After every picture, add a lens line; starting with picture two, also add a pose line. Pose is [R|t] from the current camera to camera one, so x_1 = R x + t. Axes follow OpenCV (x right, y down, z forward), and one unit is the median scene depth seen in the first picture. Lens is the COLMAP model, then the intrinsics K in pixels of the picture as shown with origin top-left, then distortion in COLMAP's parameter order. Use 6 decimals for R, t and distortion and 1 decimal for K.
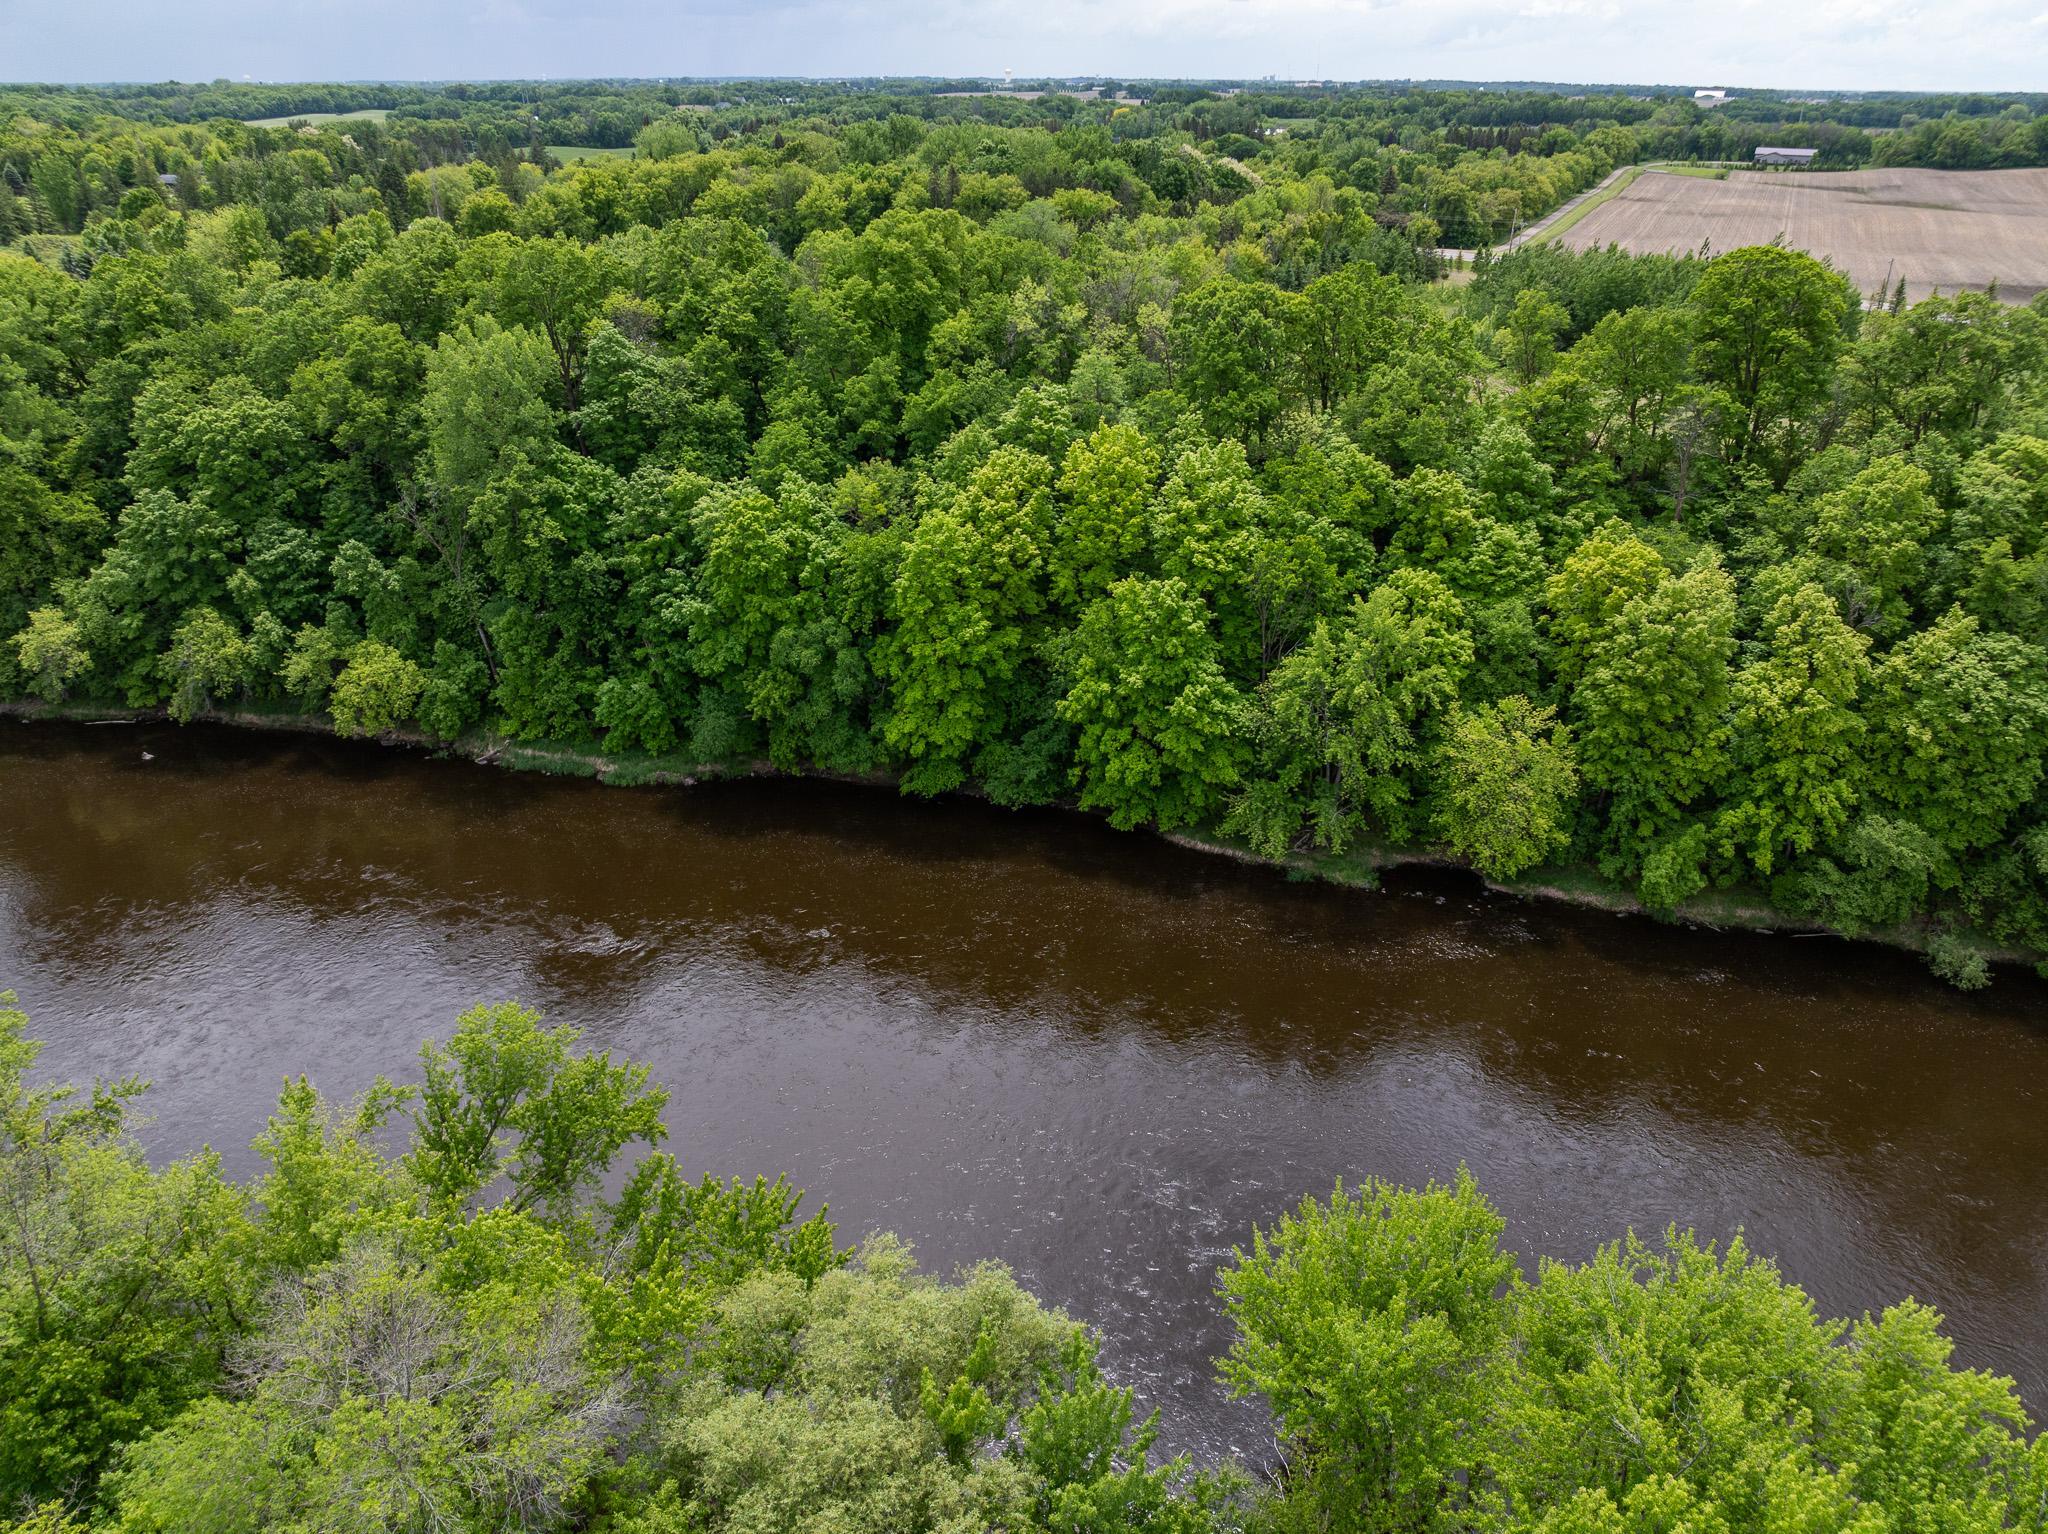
lens RADIAL K [[1453.4, 0, 1016.0], [0, 1453.4, 776.0], [0, 0, 1]] dist [-0.048019, 0.007757]
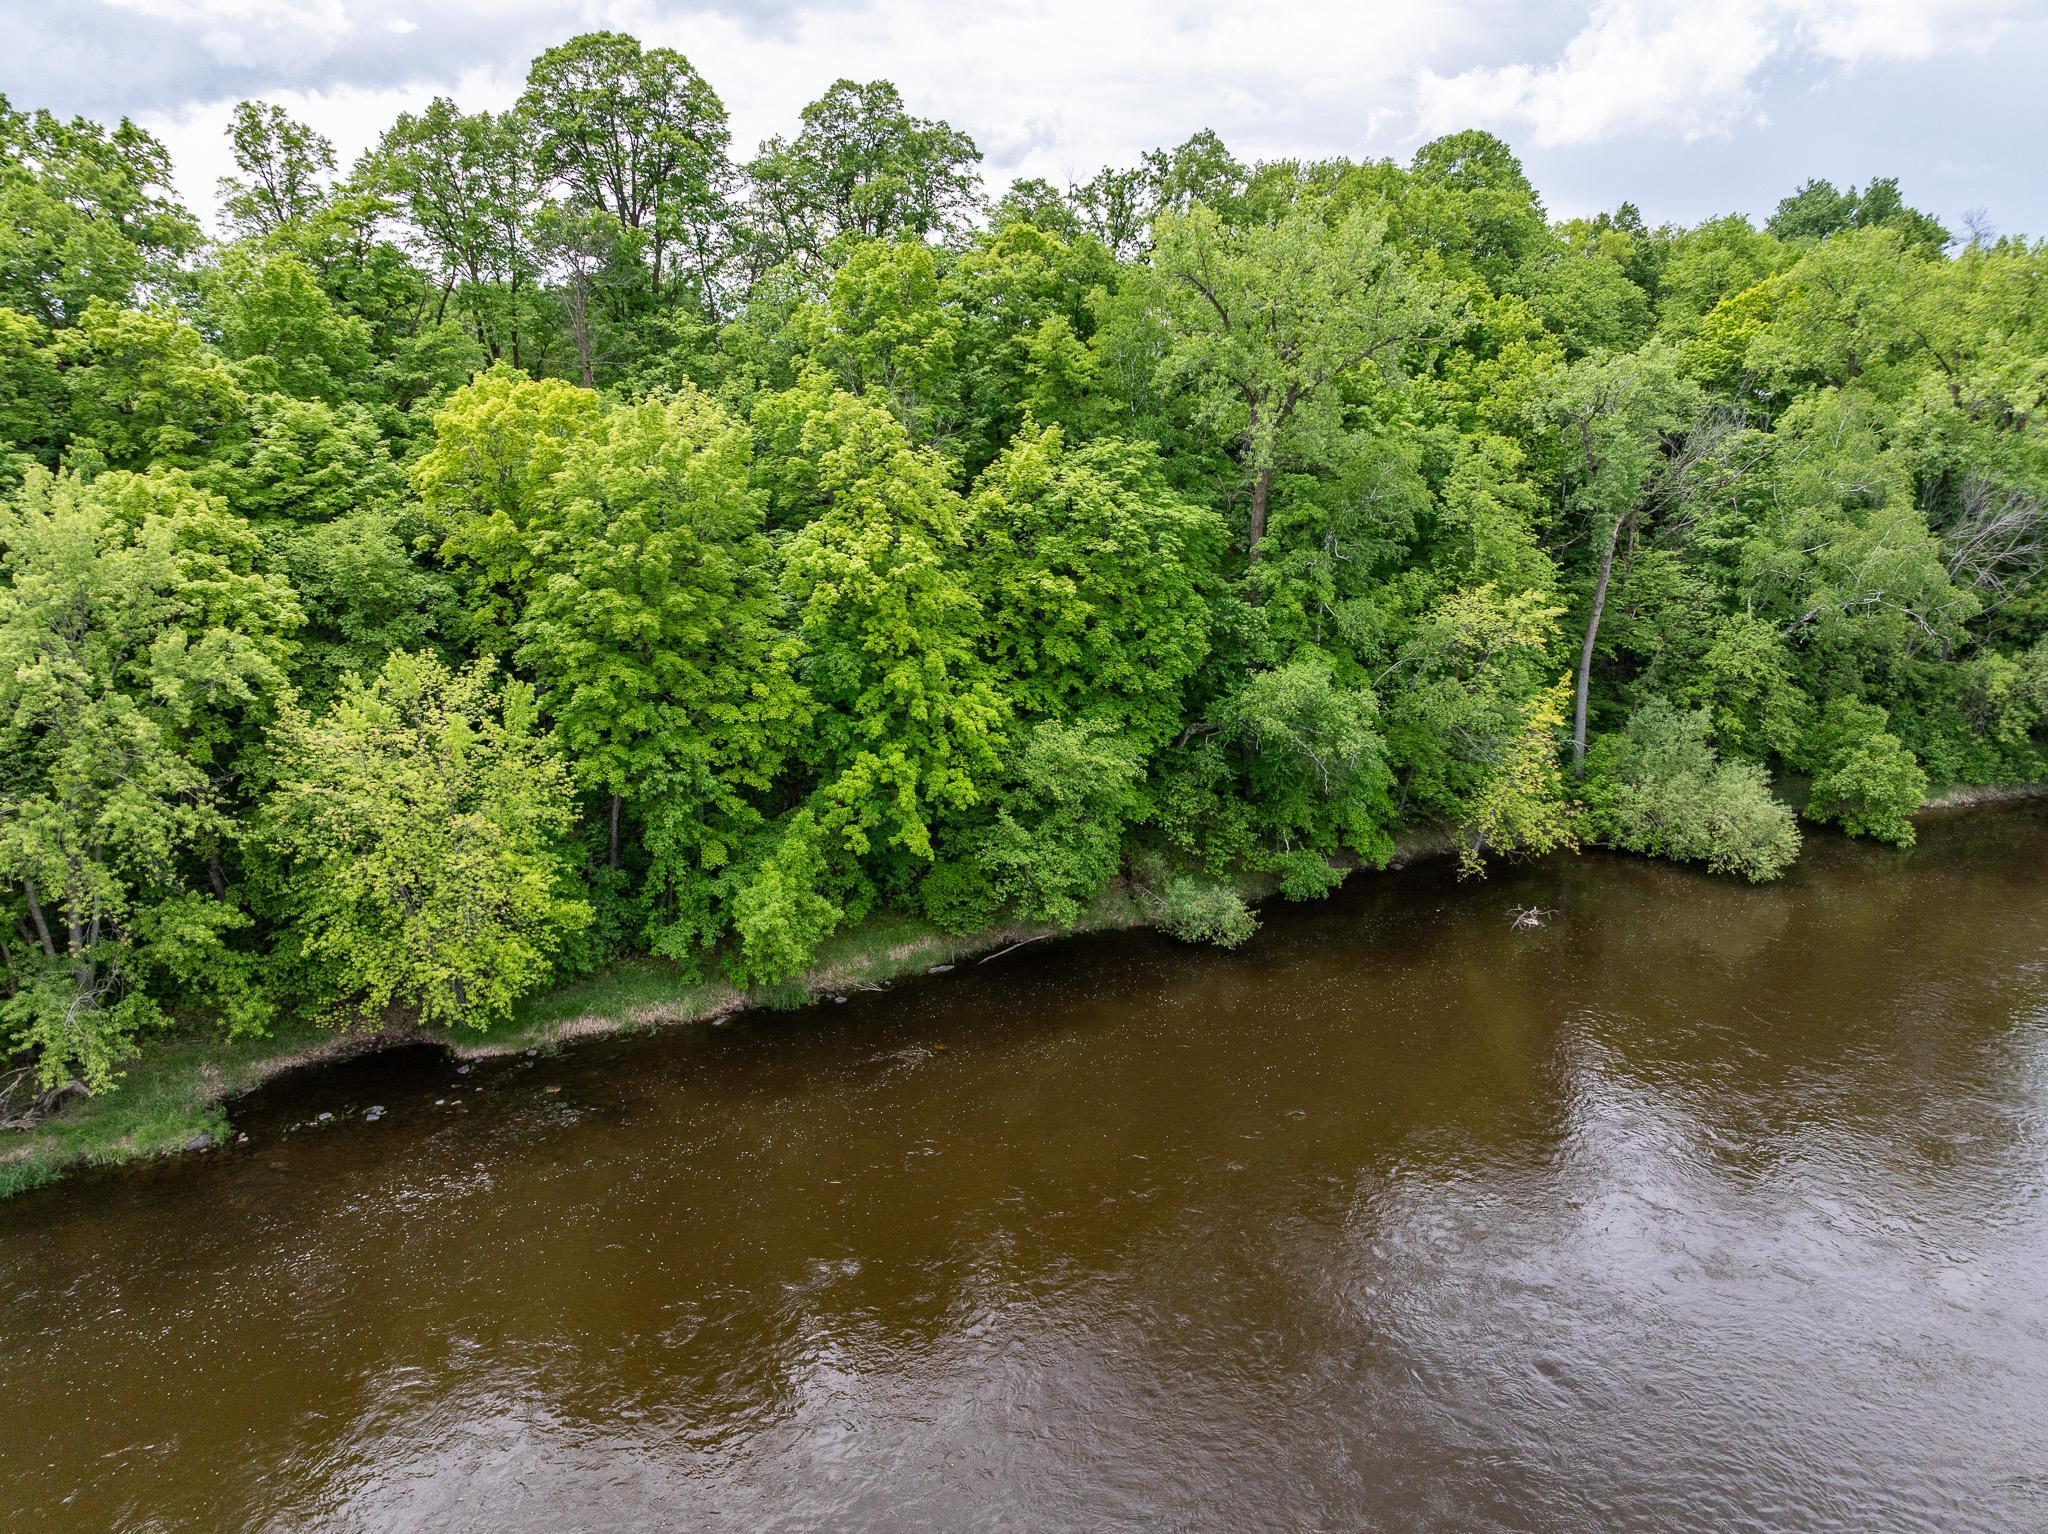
lens RADIAL K [[1443.9, 0, 1024.3], [0, 1443.9, 770.3], [0, 0, 1]] dist [-0.031283, -0.001614]
pose [[0.706527, -0.185168, 0.683032, 0.148684], [0.315545, 0.946336, -0.069849, 0.081575], [-0.633444, 0.264877, 0.727041, 0.510820]]
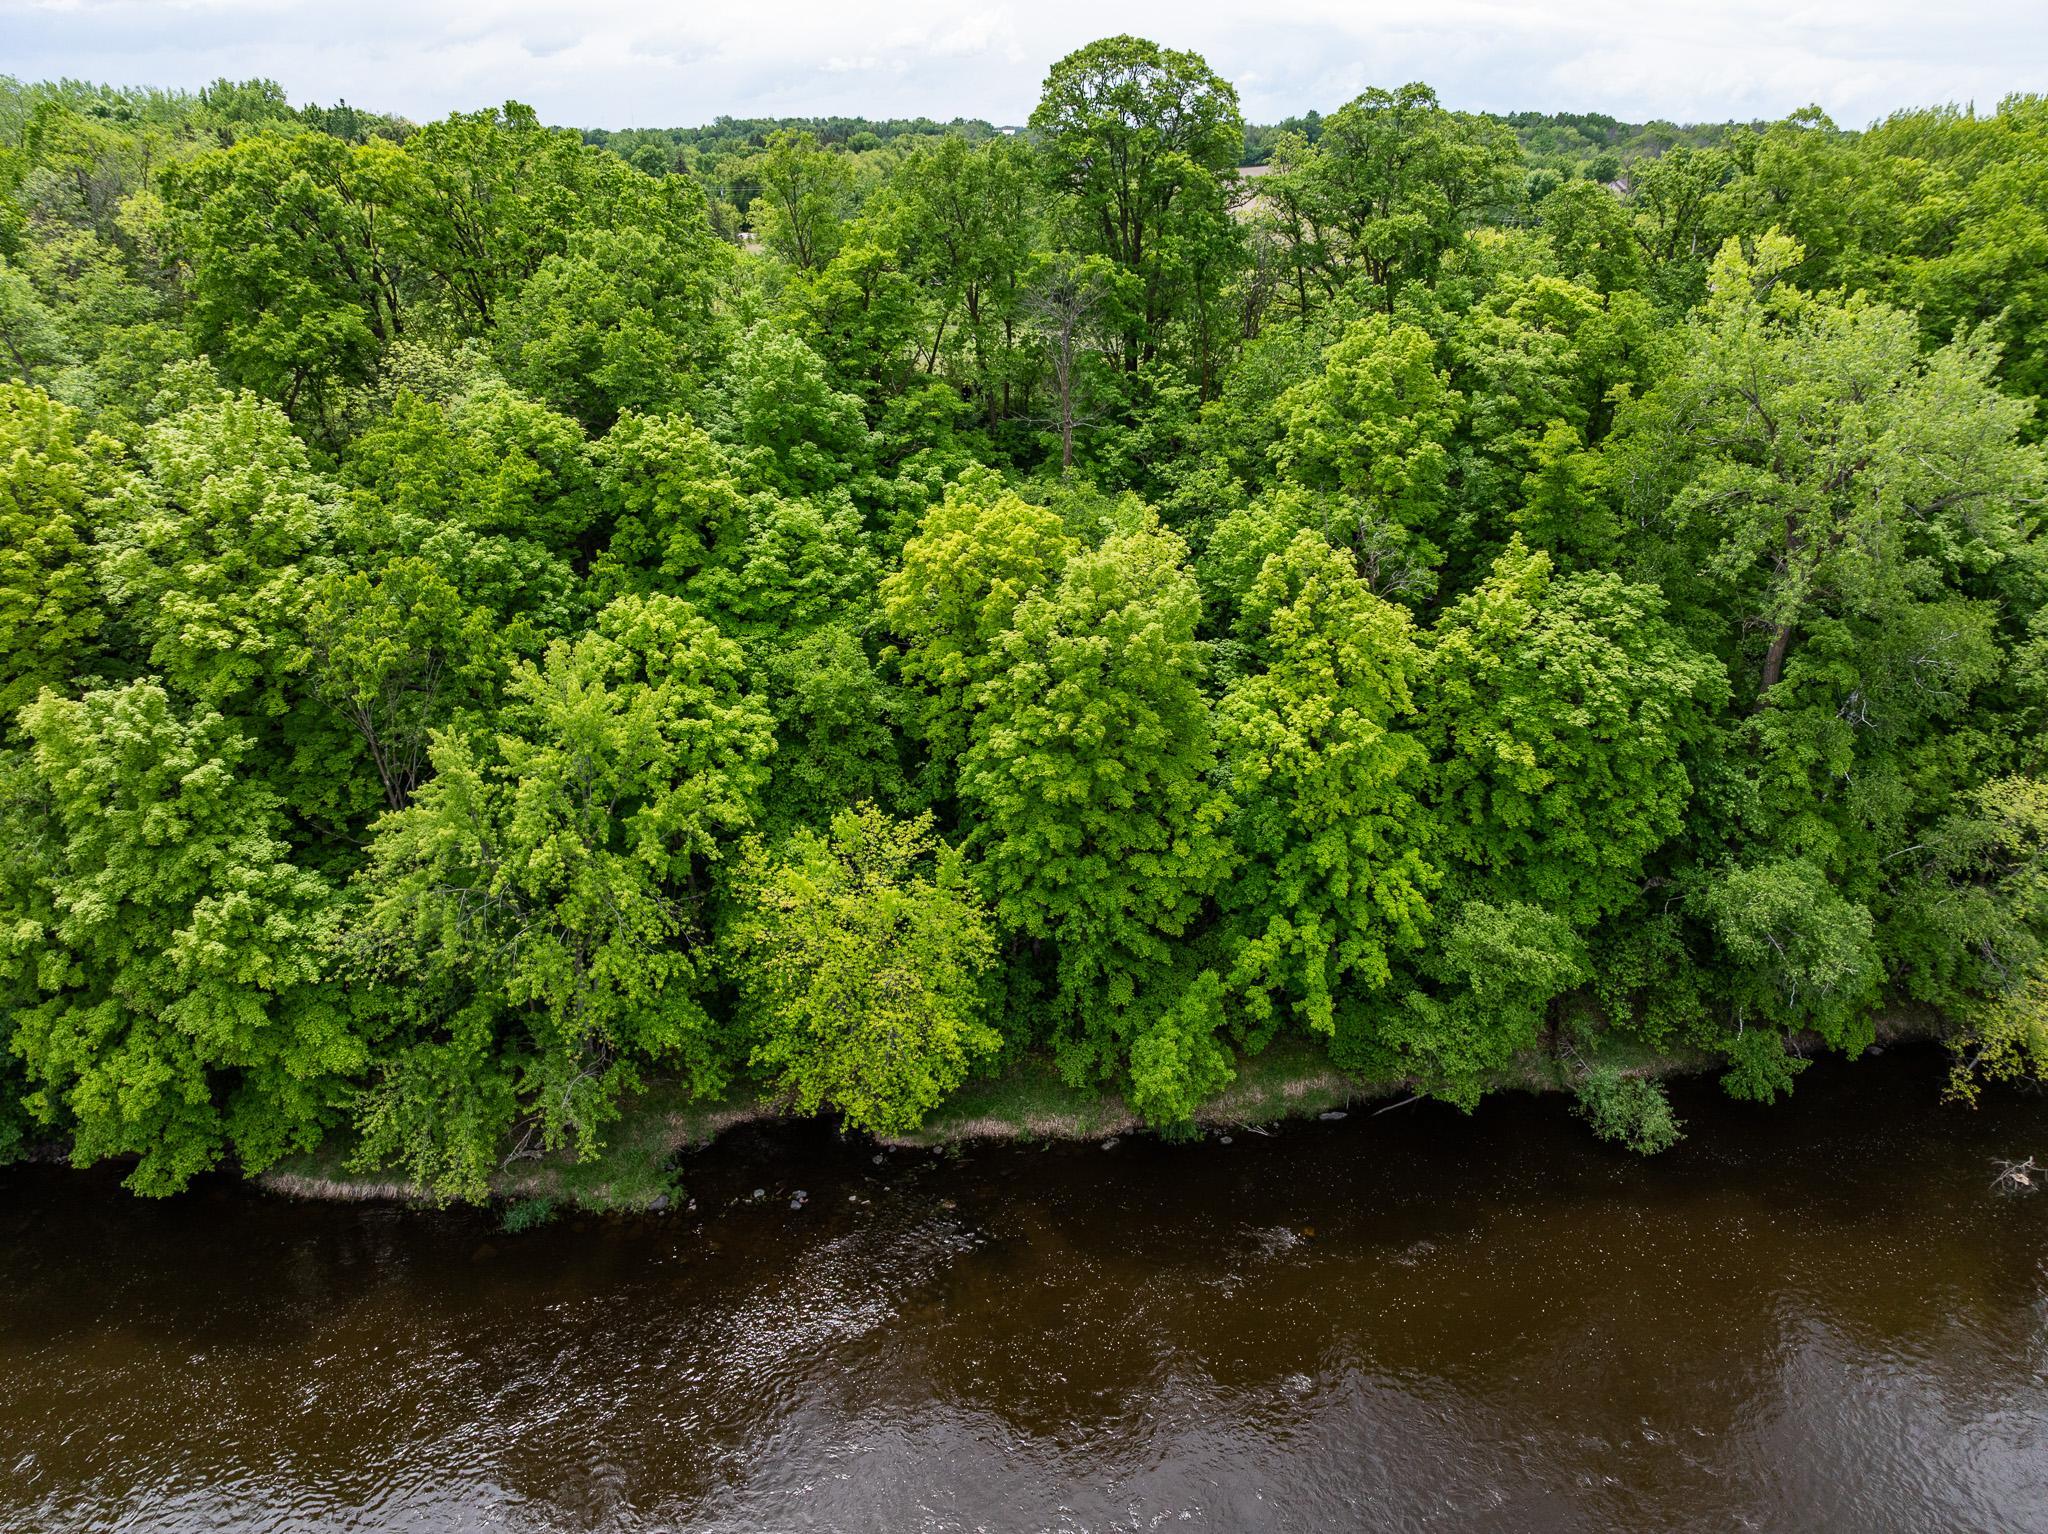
lens RADIAL K [[1443.9, 0, 1024.3], [0, 1443.9, 770.3], [0, 0, 1]] dist [-0.031283, -0.001614]
pose [[0.909464, -0.170458, 0.379236, 0.198517], [0.183478, 0.983022, 0.001839, -0.056786], [-0.373111, 0.067909, 0.925298, 0.475415]]
